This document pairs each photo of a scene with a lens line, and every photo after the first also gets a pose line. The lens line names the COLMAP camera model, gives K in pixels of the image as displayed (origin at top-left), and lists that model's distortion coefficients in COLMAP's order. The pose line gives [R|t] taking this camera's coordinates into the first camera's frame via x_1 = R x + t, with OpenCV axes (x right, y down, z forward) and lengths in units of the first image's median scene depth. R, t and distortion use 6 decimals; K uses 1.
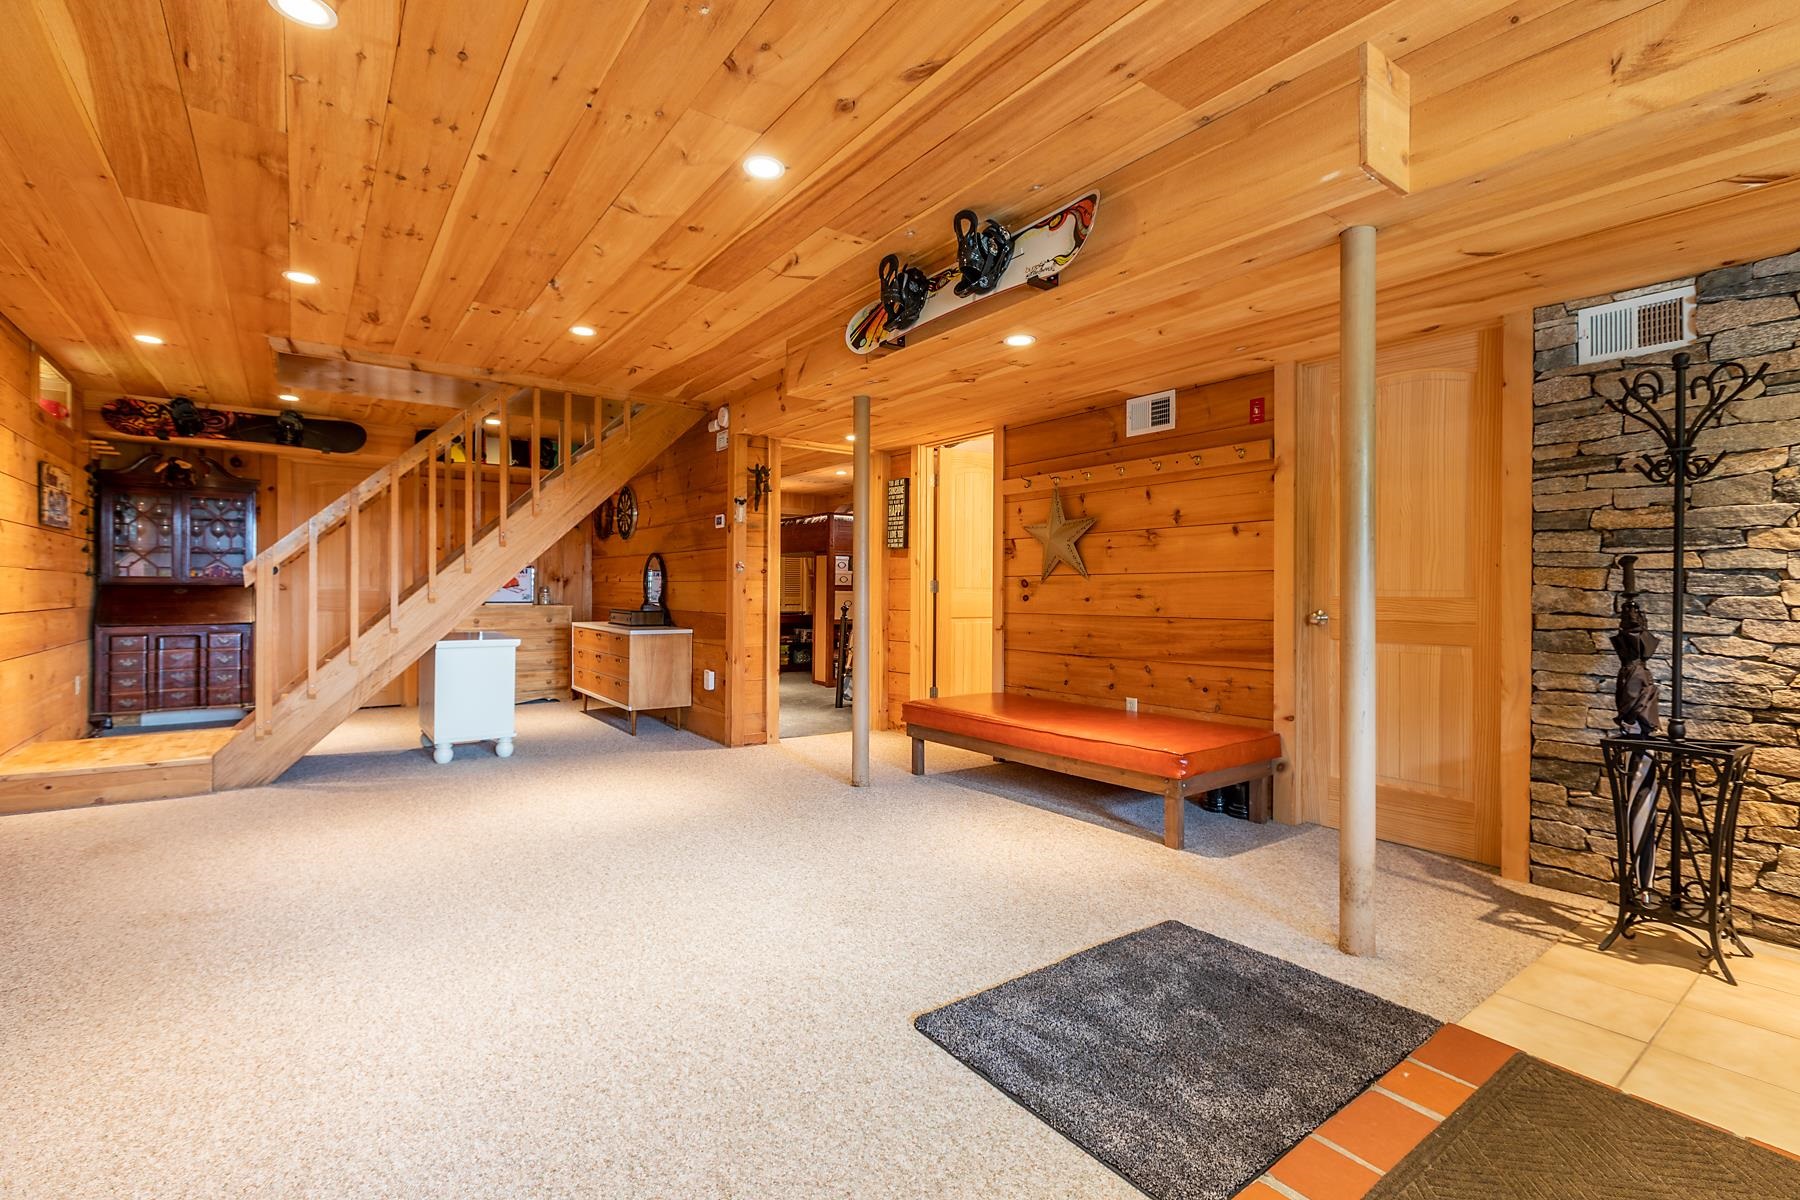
lens RADIAL K [[832.2, 0, 899.0], [0, 832.2, 596.4], [0, 0, 1]] dist [0.005325, -0.002111]
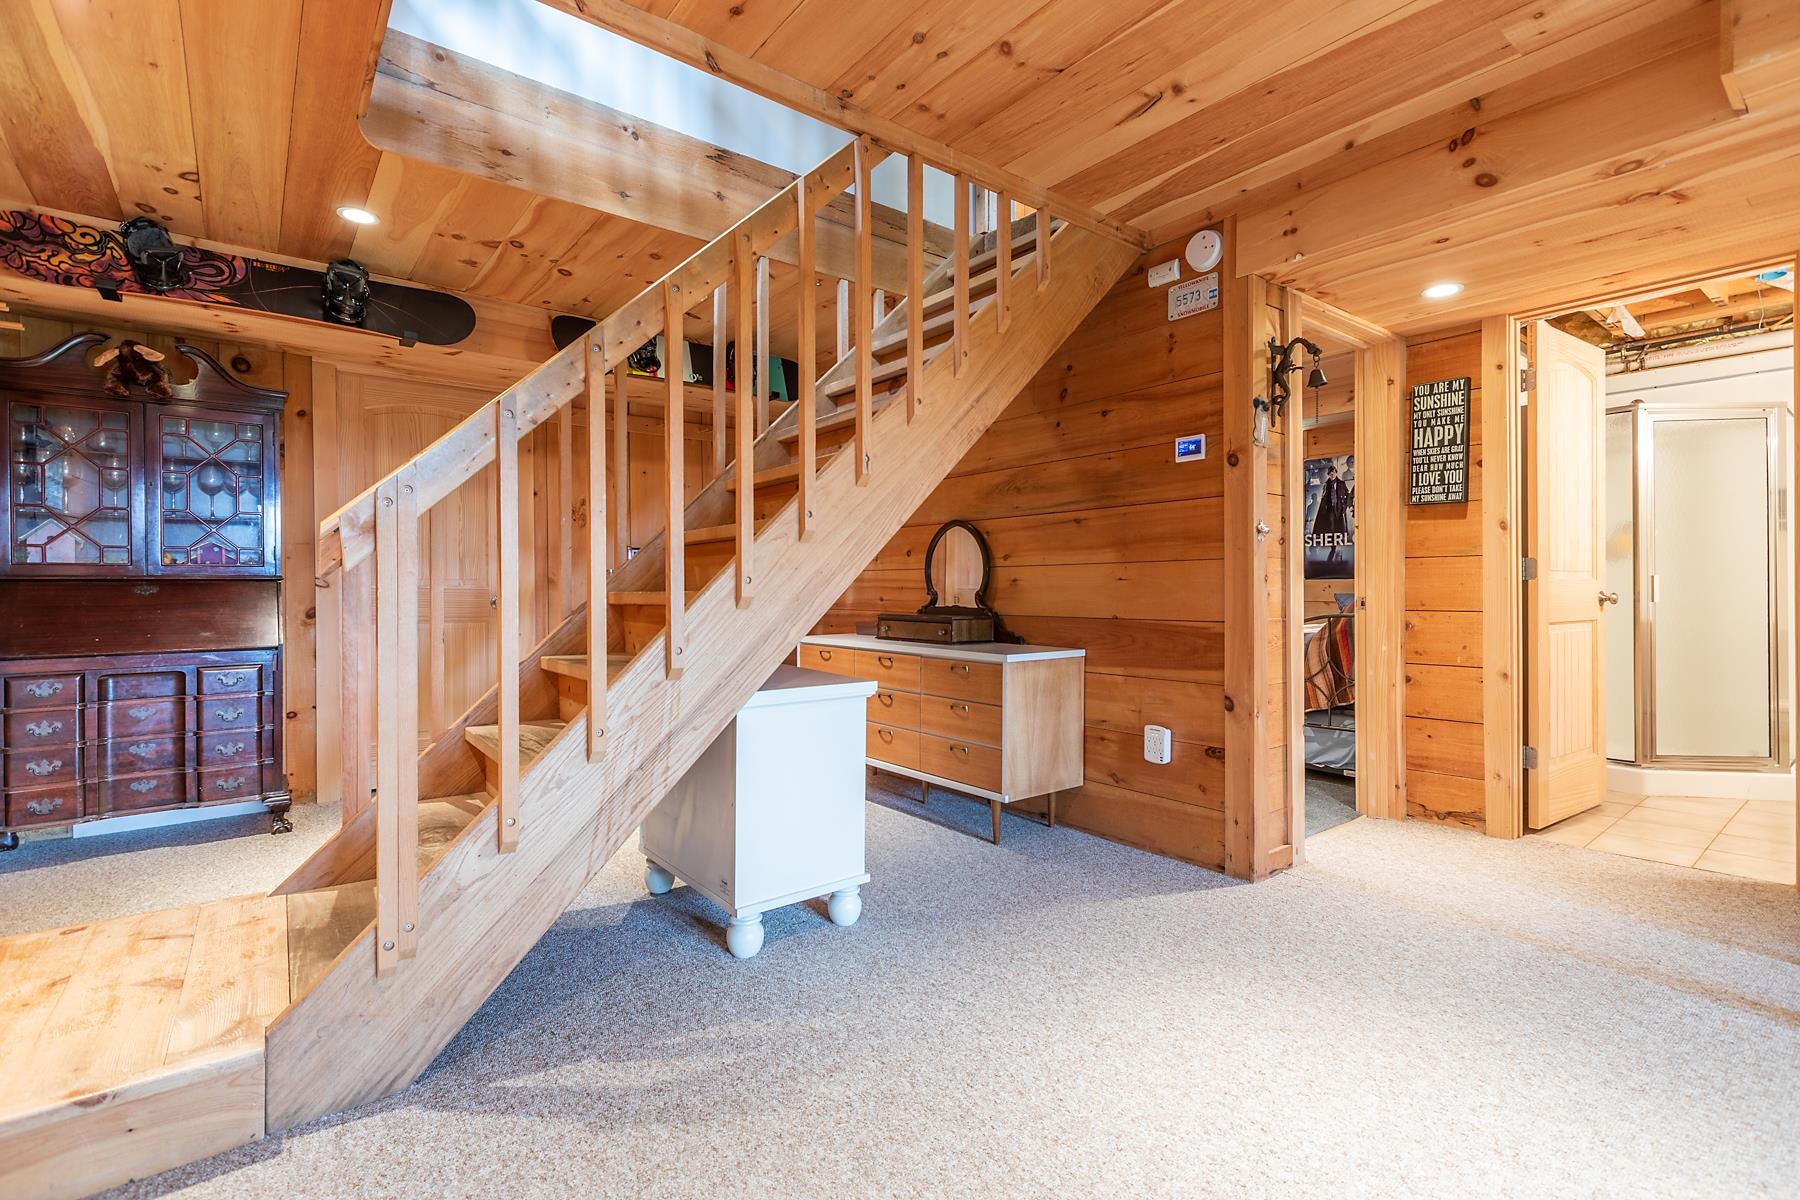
lens RADIAL K [[832.2, 0, 903.0], [0, 832.2, 596.6], [0, 0, 1]] dist [0.005325, -0.002111]
pose [[0.999219, -0.009975, 0.038225, -0.413445], [0.009907, 0.999949, 0.001974, 0.001588], [-0.038242, -0.001594, 0.999267, 0.465934]]
